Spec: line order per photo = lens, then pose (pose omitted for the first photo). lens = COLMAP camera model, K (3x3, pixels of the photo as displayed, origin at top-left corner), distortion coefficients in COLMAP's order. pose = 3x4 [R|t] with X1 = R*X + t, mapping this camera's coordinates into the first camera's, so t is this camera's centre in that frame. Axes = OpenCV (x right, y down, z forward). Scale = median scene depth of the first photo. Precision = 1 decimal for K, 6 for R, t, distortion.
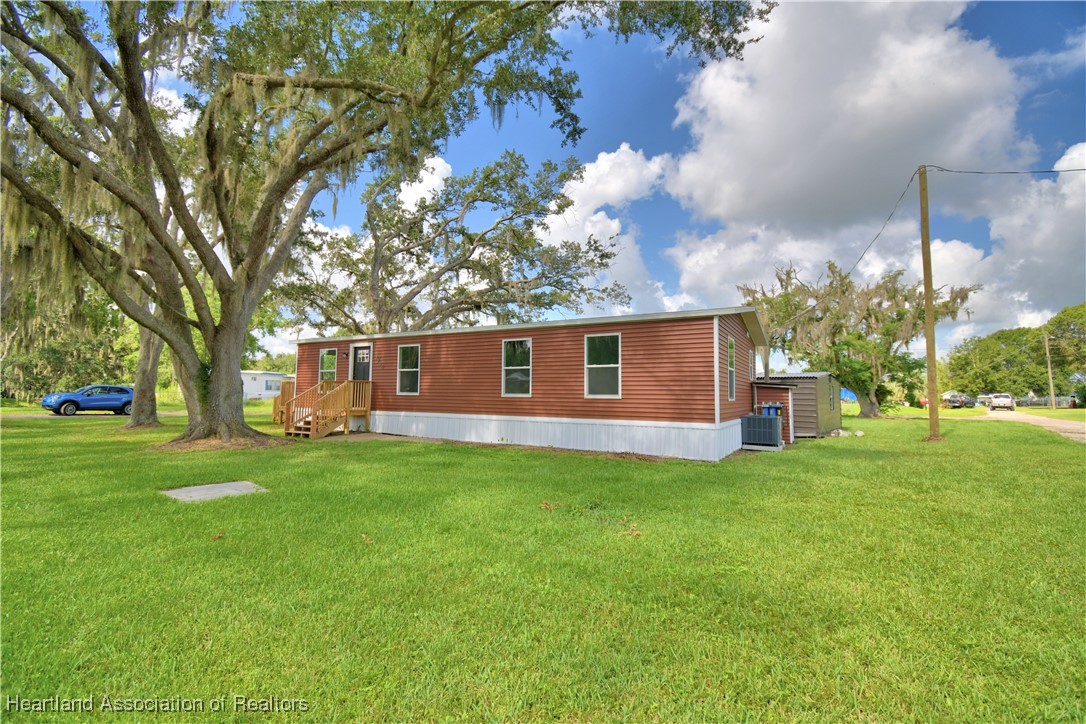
lens RADIAL K [[474.8, 0, 539.4], [0, 474.8, 362.3], [0, 0, 1]] dist [0.022191, -0.026243]
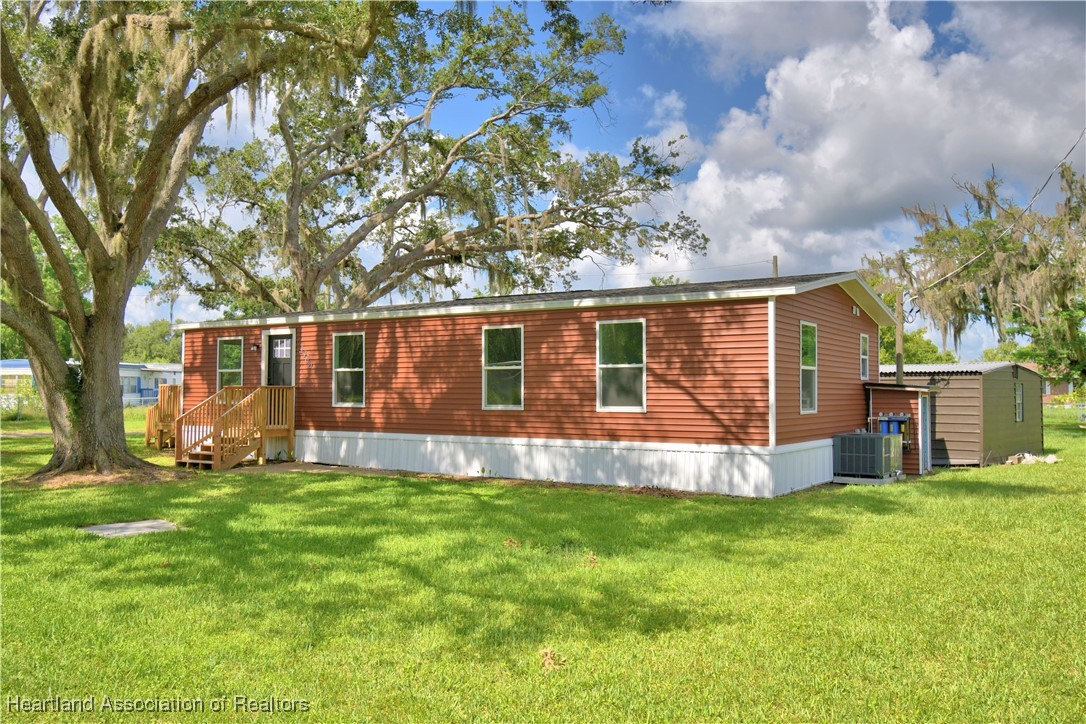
lens RADIAL K [[881.4, 0, 538.4], [0, 881.4, 365.5], [0, 0, 1]] dist [-0.000760, -0.000929]
pose [[0.998456, -0.010962, -0.054447, 0.053749], [0.012985, 0.999234, 0.036928, -0.028042], [0.054001, -0.037578, 0.997834, -0.204322]]
